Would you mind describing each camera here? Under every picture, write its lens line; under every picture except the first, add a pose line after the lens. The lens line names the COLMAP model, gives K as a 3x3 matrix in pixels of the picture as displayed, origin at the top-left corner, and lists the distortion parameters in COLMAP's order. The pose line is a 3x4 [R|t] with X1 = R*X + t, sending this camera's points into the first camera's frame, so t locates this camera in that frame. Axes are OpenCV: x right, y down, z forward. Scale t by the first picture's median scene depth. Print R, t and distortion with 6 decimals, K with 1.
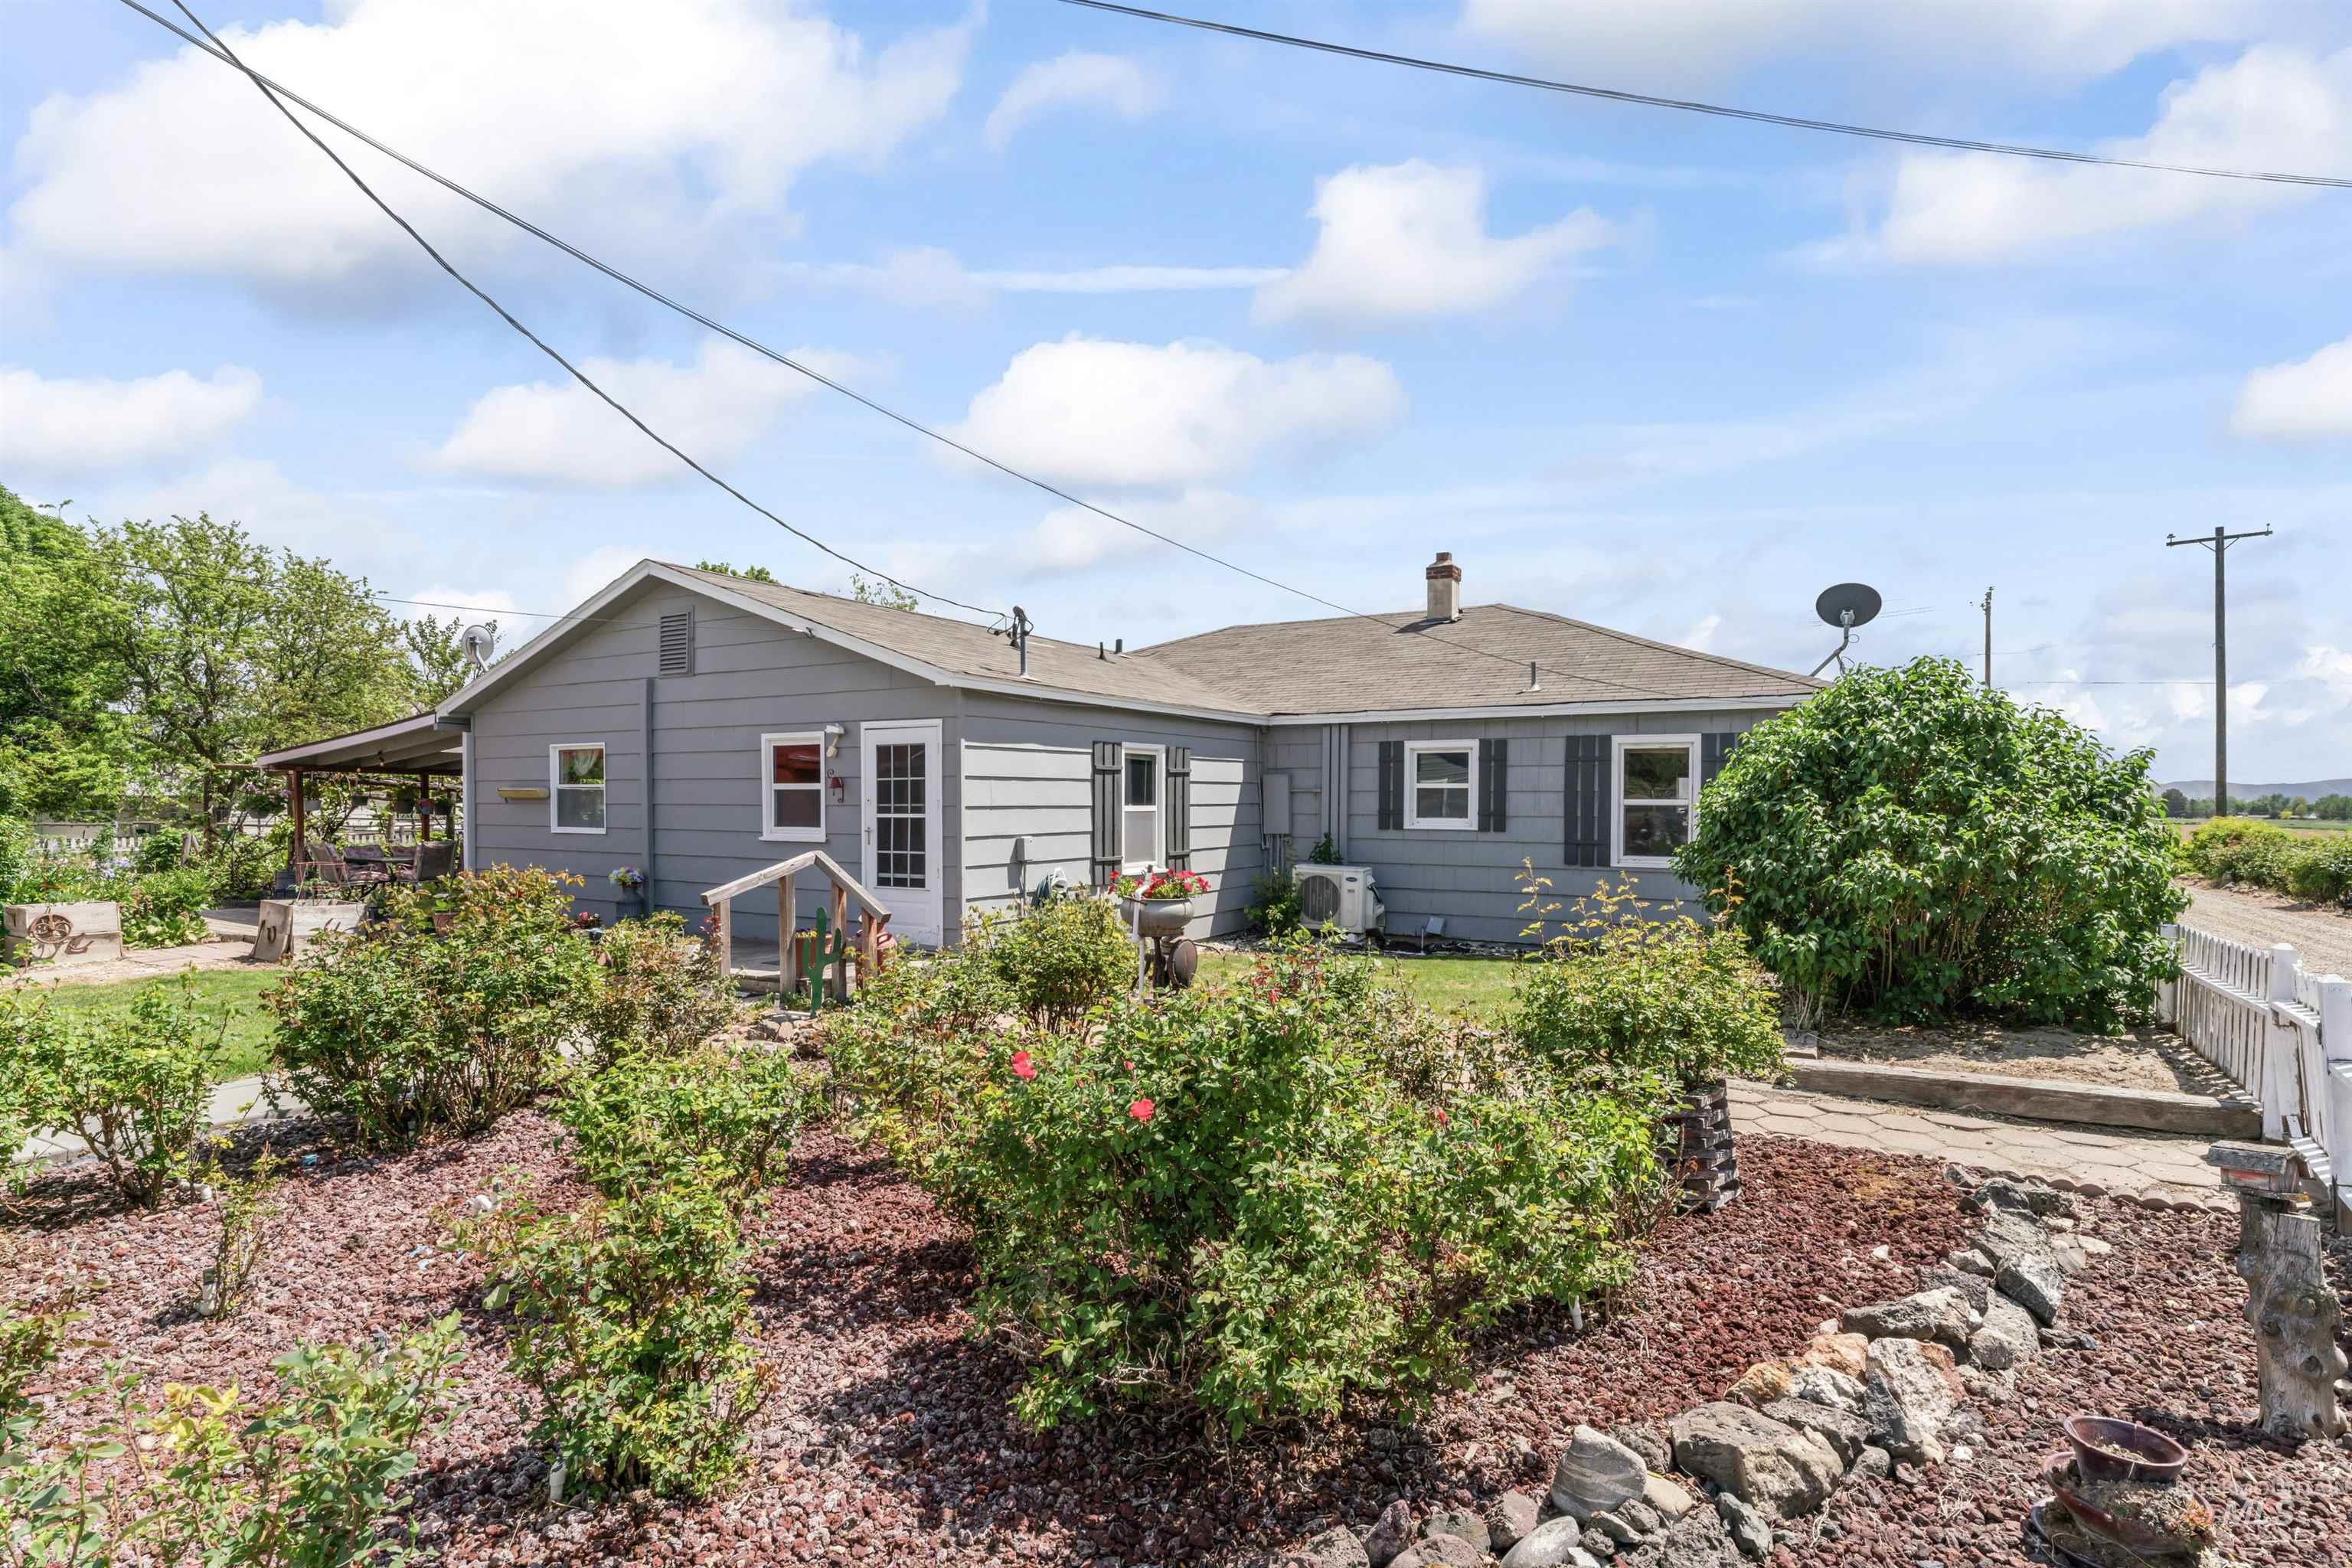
lens RADIAL K [[1182.8, 0, 1172.6], [0, 1182.8, 807.6], [0, 0, 1]] dist [-0.004536, -0.000410]
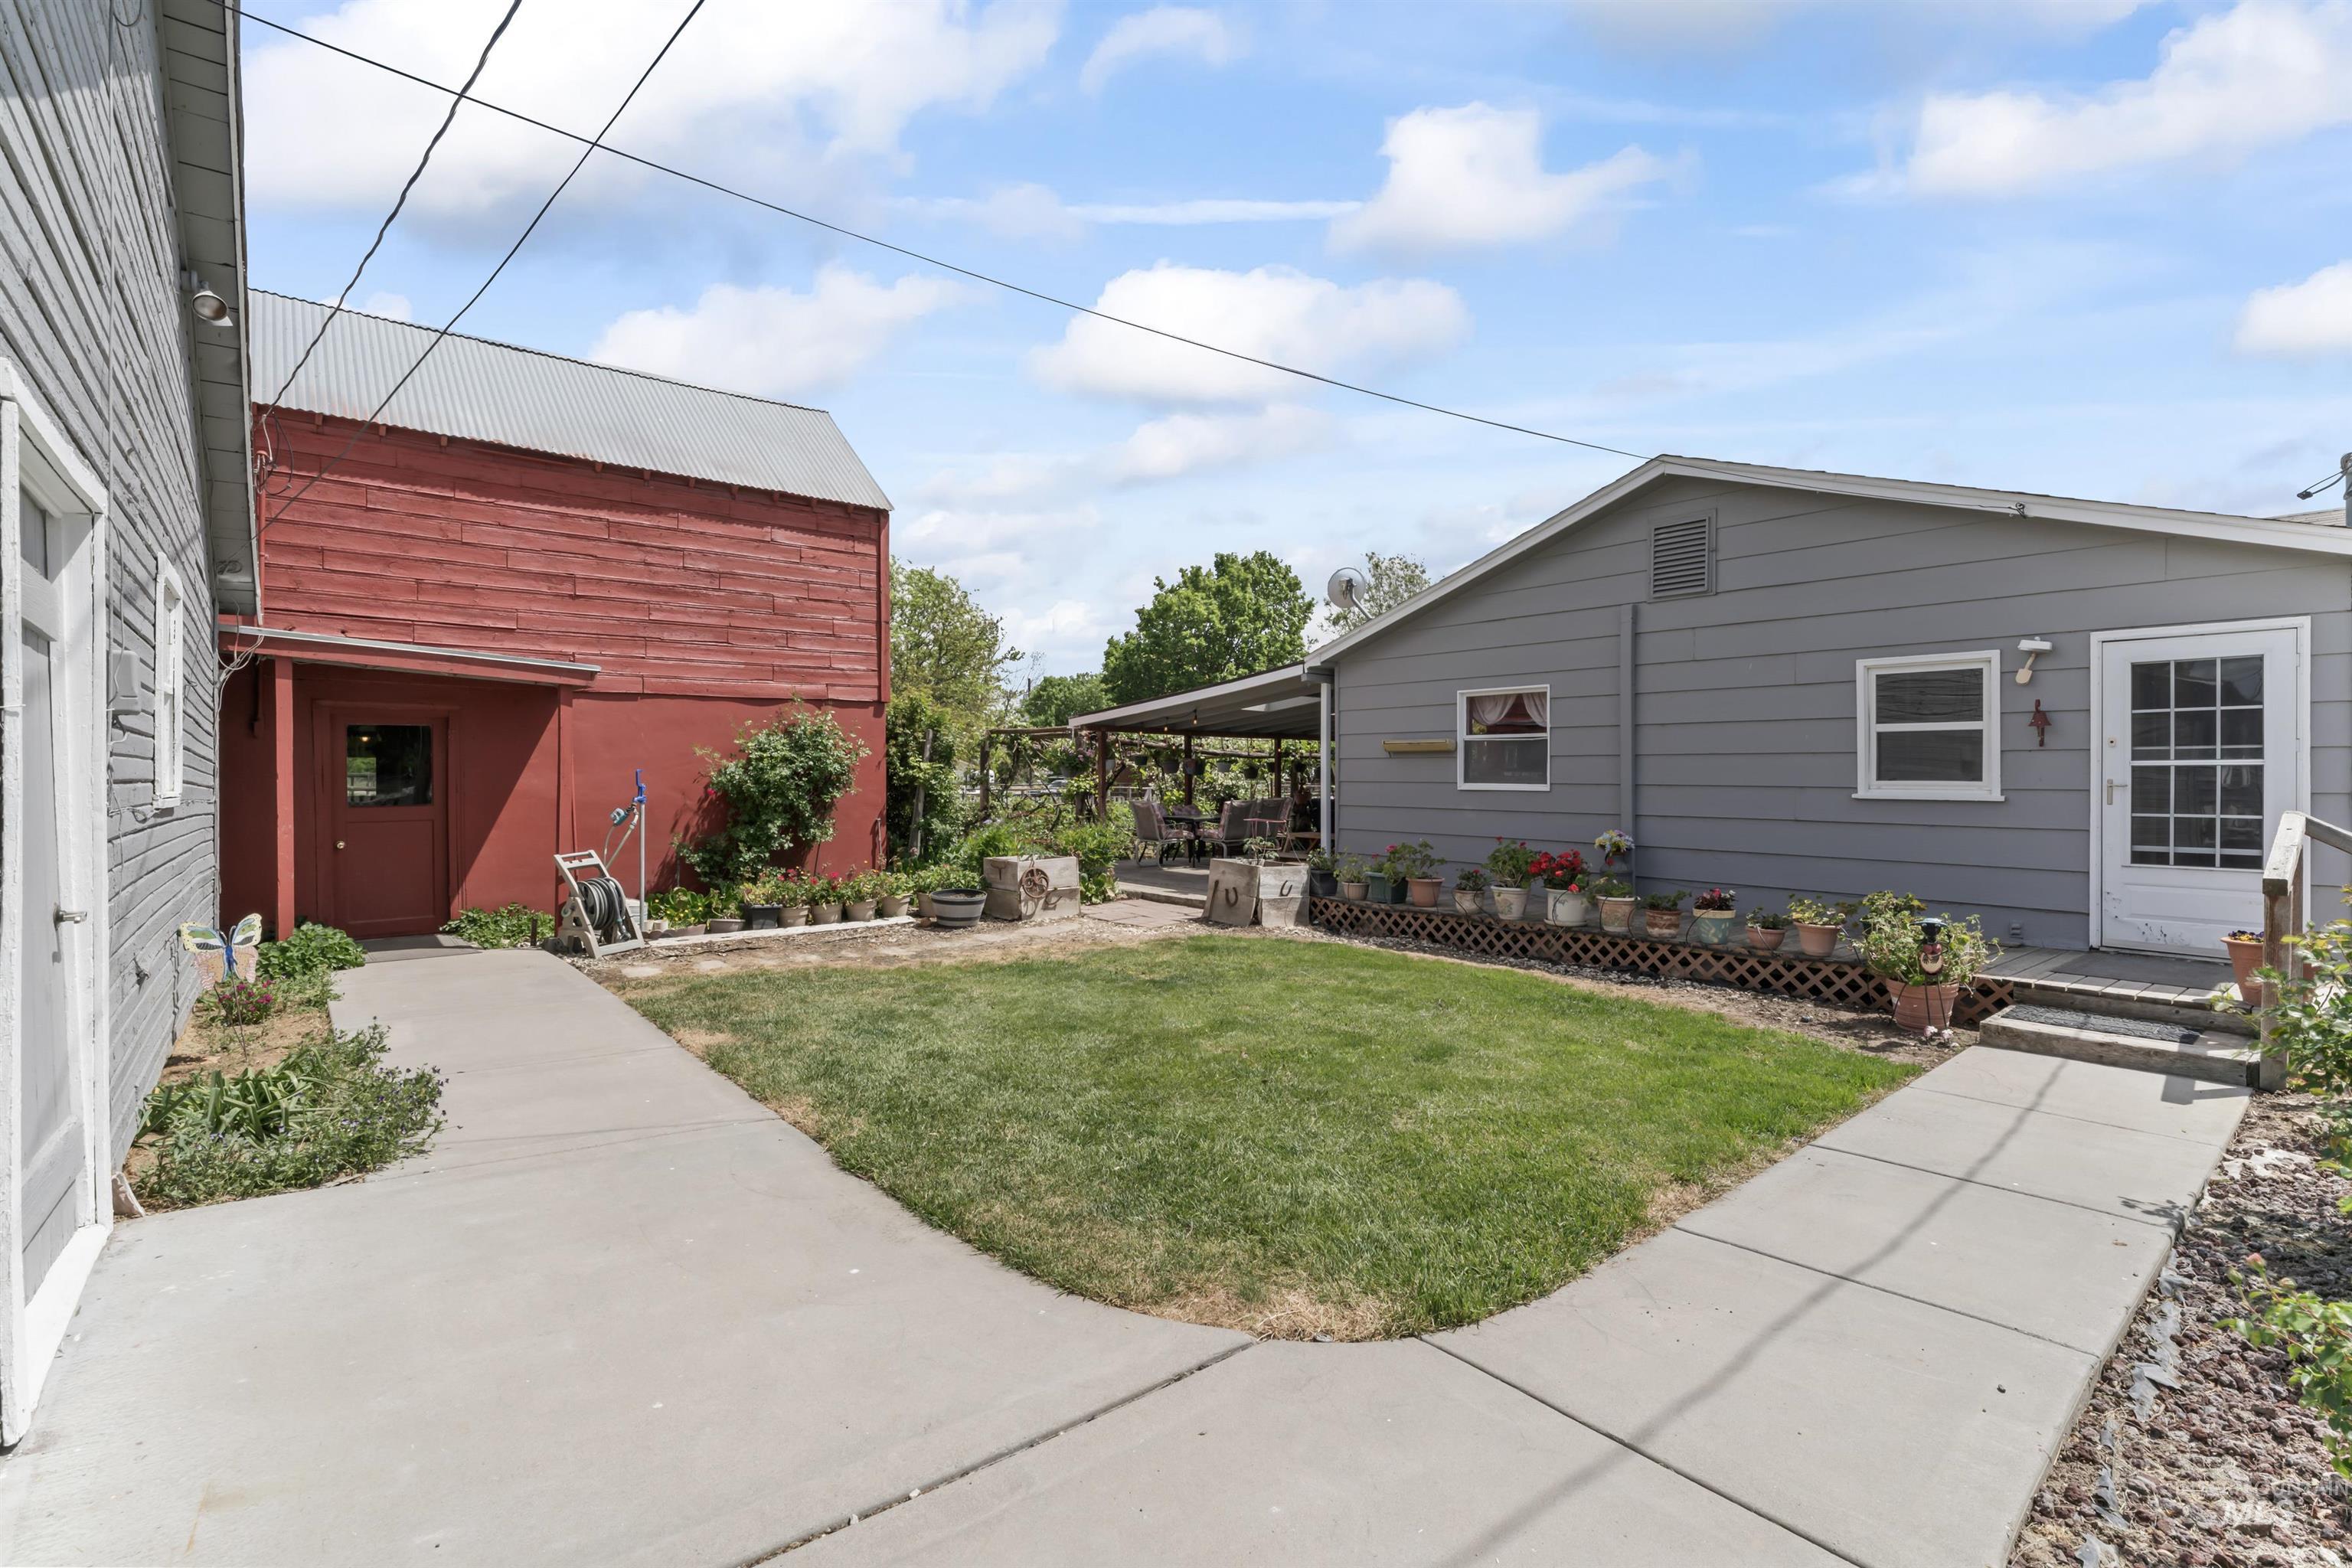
lens RADIAL K [[1103.1, 0, 1189.6], [0, 1103.1, 773.5], [0, 0, 1]] dist [-0.001260, -0.000598]
pose [[0.937346, -0.001840, -0.348394, -0.482788], [0.001204, 0.999997, -0.002040, 0.011766], [0.348397, 0.001492, 0.937346, 0.170114]]
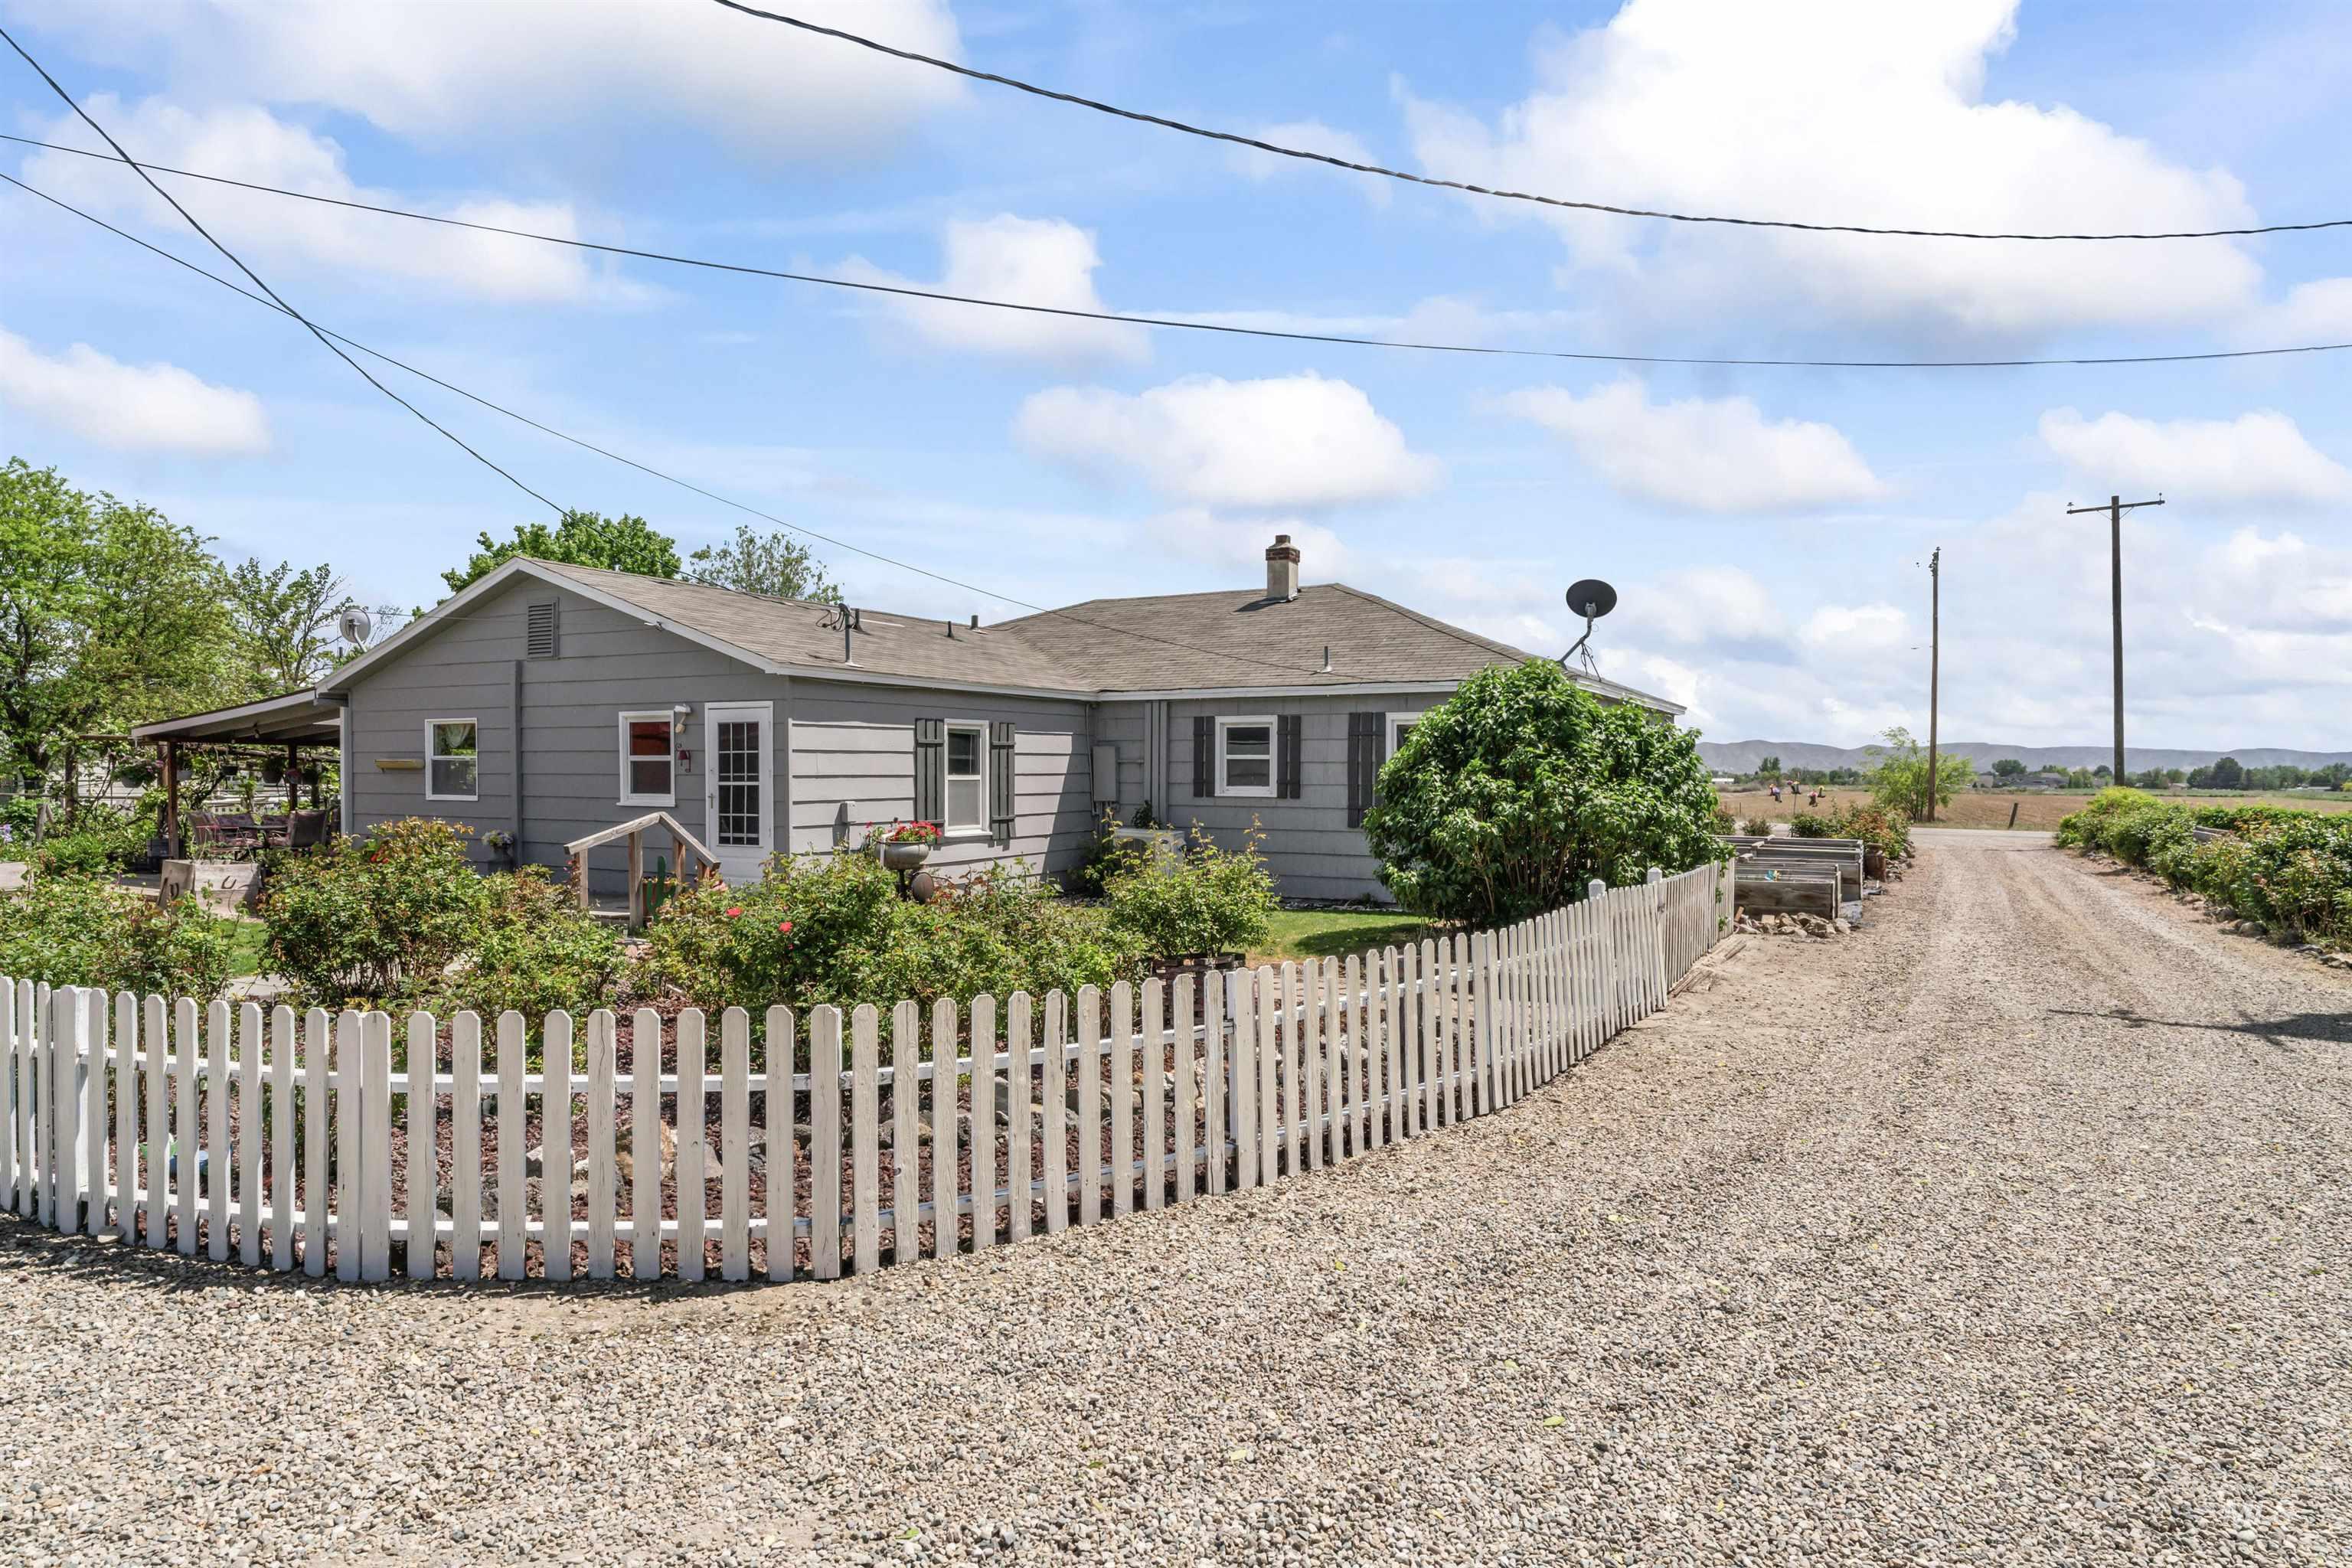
lens RADIAL K [[1328.9, 0, 1152.5], [0, 1328.9, 781.3], [0, 0, 1]] dist [-0.002627, 0.000400]
pose [[0.999418, -0.000287, 0.034123, 0.115774], [0.000216, 0.999998, 0.002074, 0.001836], [-0.034124, -0.002066, 0.999415, -0.280614]]
